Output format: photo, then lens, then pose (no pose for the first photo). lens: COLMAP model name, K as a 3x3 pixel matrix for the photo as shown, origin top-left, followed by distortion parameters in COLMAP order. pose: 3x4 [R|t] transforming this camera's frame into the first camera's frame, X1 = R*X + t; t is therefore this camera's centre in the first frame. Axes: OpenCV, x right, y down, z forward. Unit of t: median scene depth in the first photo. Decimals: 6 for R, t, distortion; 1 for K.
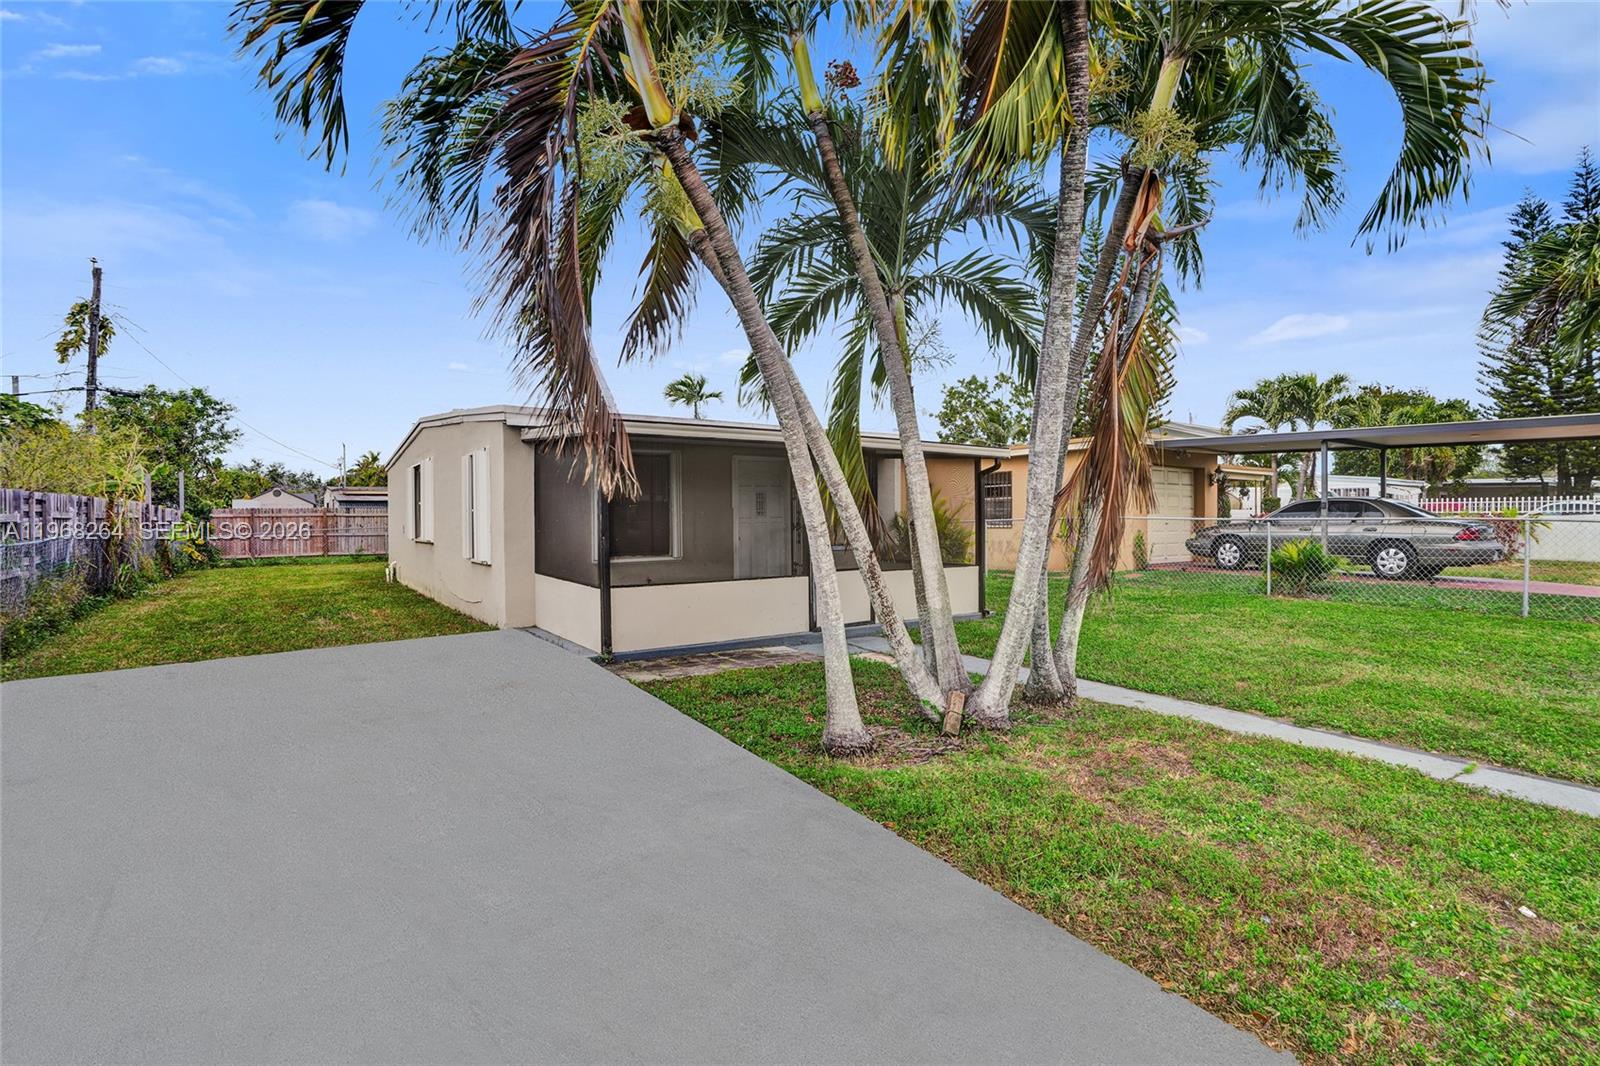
lens RADIAL K [[767.9, 0, 809.1], [0, 767.9, 533.7], [0, 0, 1]] dist [-0.078508, 0.036246]
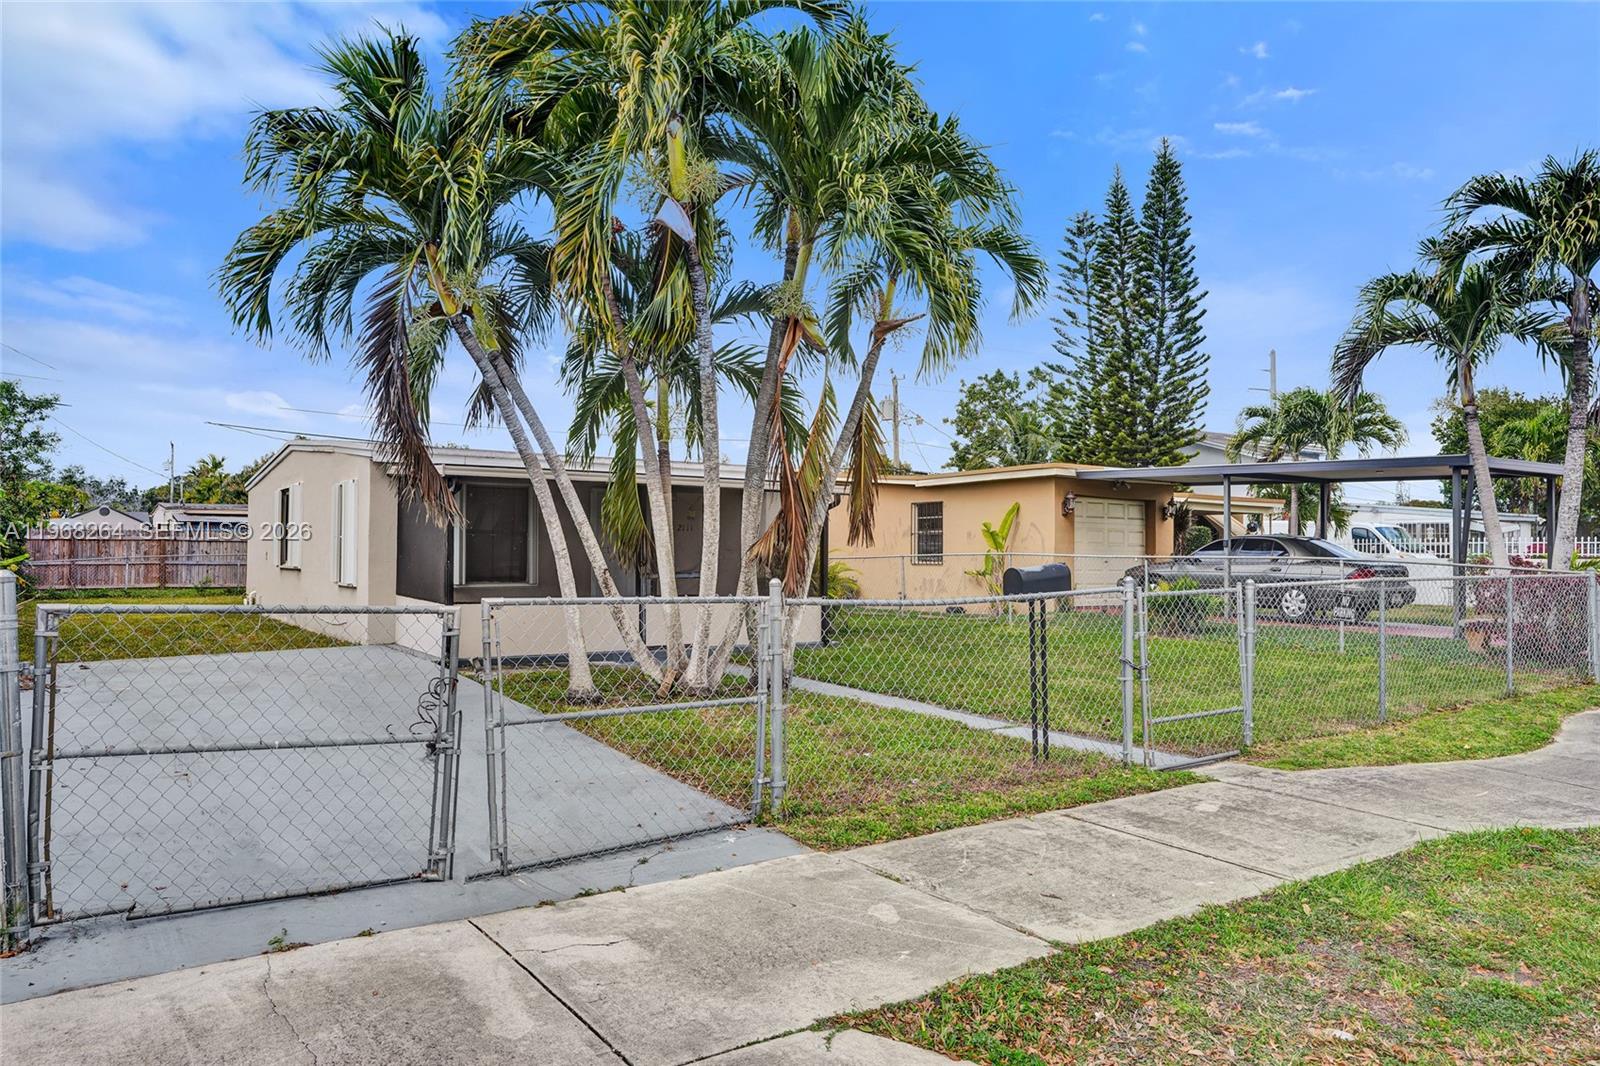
lens RADIAL K [[1096.3, 0, 811.1], [0, 1096.3, 531.0], [0, 0, 1]] dist [-0.022645, 0.039925]
pose [[0.999739, 0.013888, -0.018133, 0.127171], [-0.014622, 0.999054, -0.040951, 0.007435], [0.017547, 0.041205, 0.998997, -0.272969]]
